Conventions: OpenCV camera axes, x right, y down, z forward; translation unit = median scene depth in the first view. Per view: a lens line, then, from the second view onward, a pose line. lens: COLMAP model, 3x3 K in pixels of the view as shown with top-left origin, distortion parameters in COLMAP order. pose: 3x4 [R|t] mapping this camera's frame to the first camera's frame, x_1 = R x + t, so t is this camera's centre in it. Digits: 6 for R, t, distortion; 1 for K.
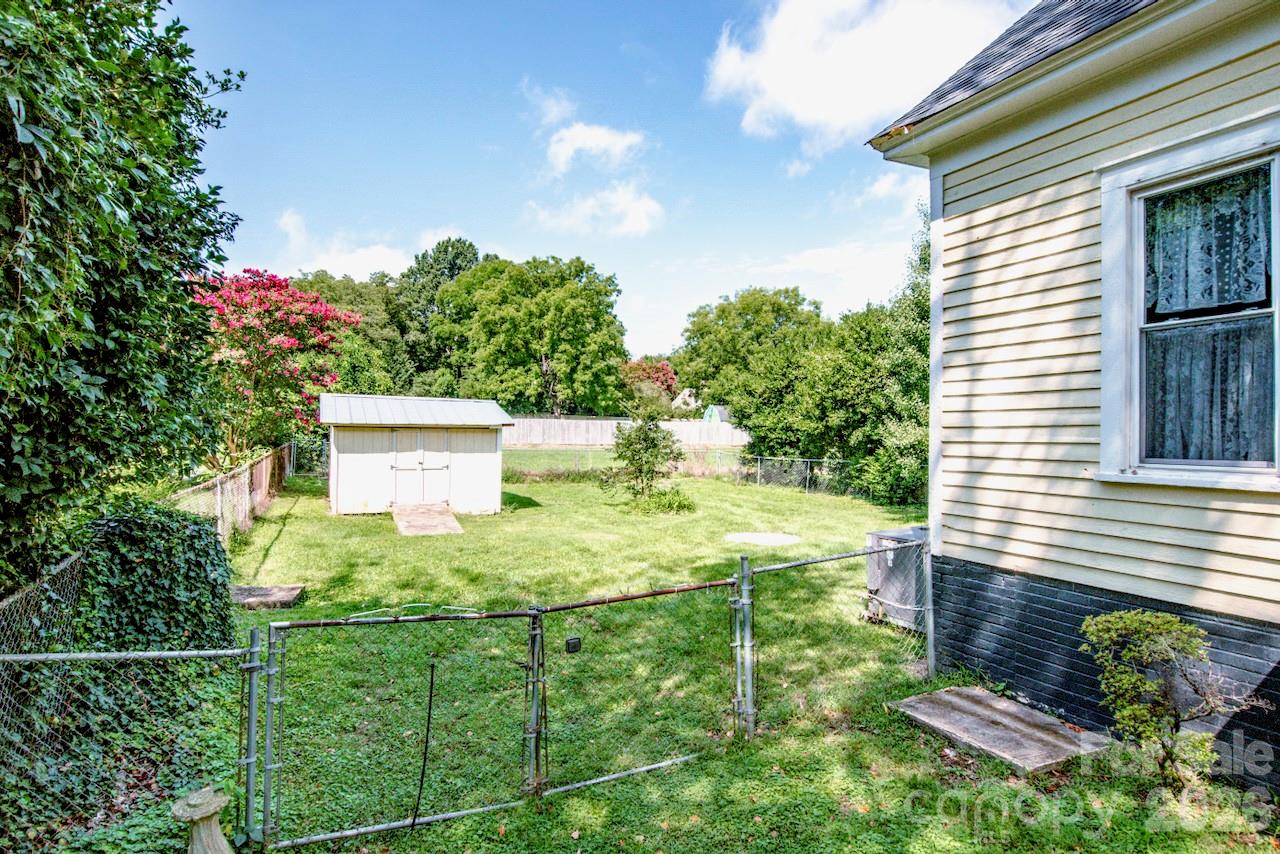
lens RADIAL K [[682.7, 0, 639.2], [0, 682.7, 412.4], [0, 0, 1]] dist [-0.001325, -0.000086]
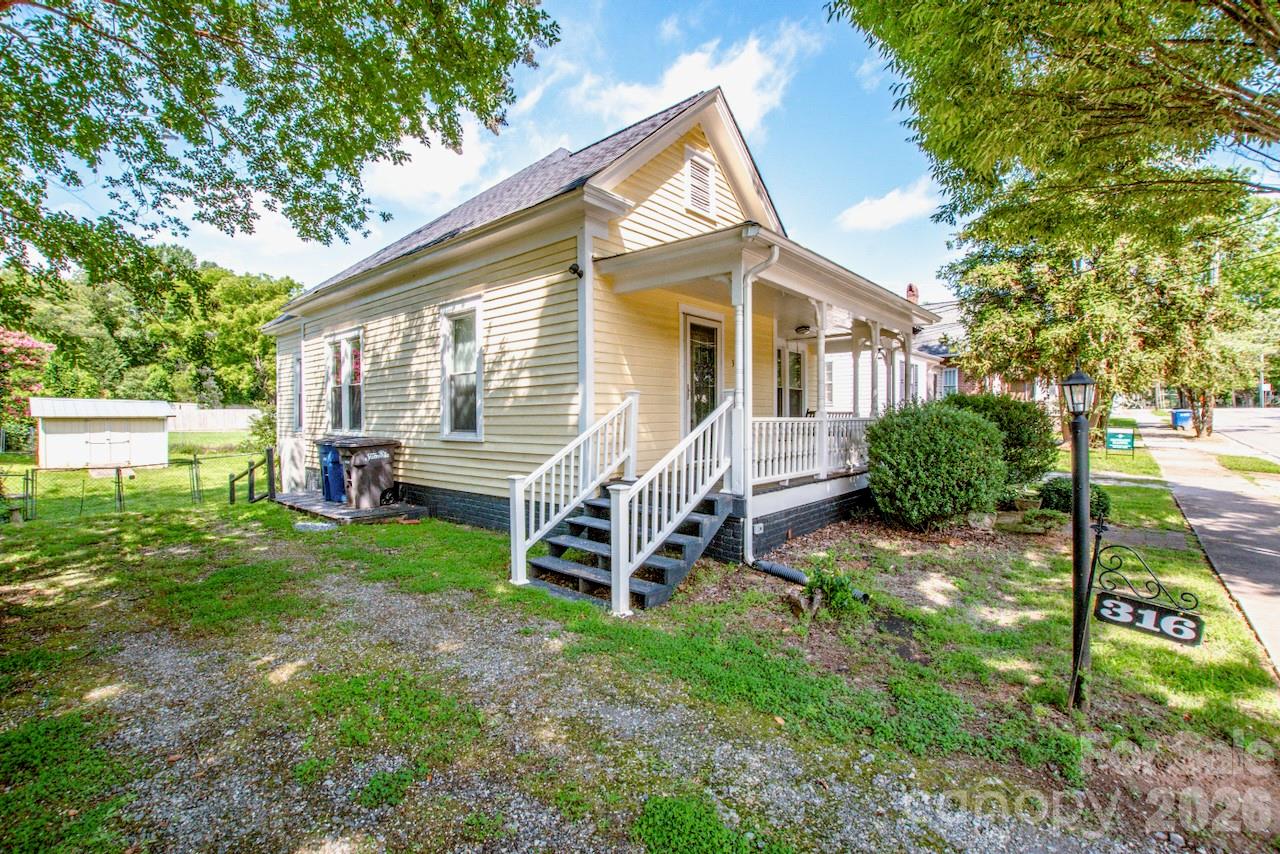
lens RADIAL K [[568.5, 0, 634.1], [0, 568.5, 415.5], [0, 0, 1]] dist [-0.024786, -0.000257]
pose [[0.917039, -0.012058, 0.398616, 0.072713], [0.001220, 0.999623, 0.027433, -0.004757], [-0.398796, -0.024671, 0.916708, -0.172000]]
